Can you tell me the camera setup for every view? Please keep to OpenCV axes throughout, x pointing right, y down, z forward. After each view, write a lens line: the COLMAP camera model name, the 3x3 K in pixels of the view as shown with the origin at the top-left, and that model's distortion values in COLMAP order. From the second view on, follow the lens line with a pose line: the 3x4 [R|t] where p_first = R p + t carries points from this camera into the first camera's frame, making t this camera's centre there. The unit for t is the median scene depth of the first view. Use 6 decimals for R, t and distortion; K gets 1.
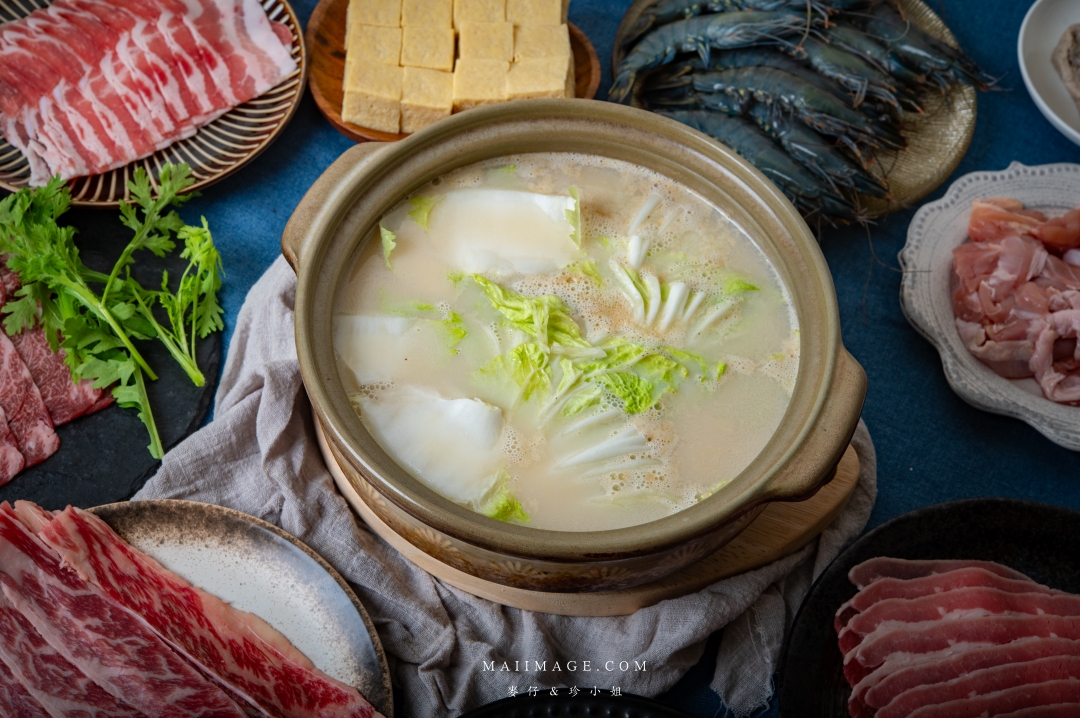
lens RADIAL K [[1854.7, 0, 540.0], [0, 1854.7, 359.0], [0, 0, 1]] dist [-0.012577, 0.321338]
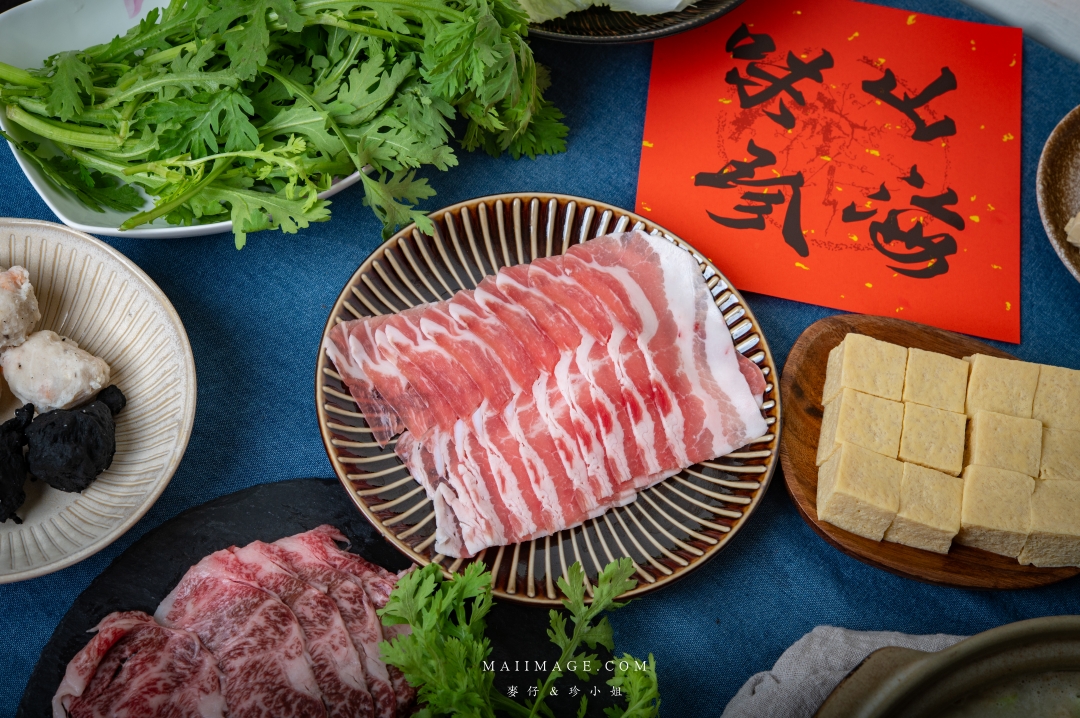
lens RADIAL K [[1854.7, 0, 540.0], [0, 1854.7, 359.0], [0, 0, 1]] dist [-0.012577, 0.321338]
pose [[0.981056, 0.188020, -0.046656, -0.210134], [-0.184267, 0.980027, 0.074781, -0.245936], [0.059784, -0.064768, 0.996108, 0.207098]]
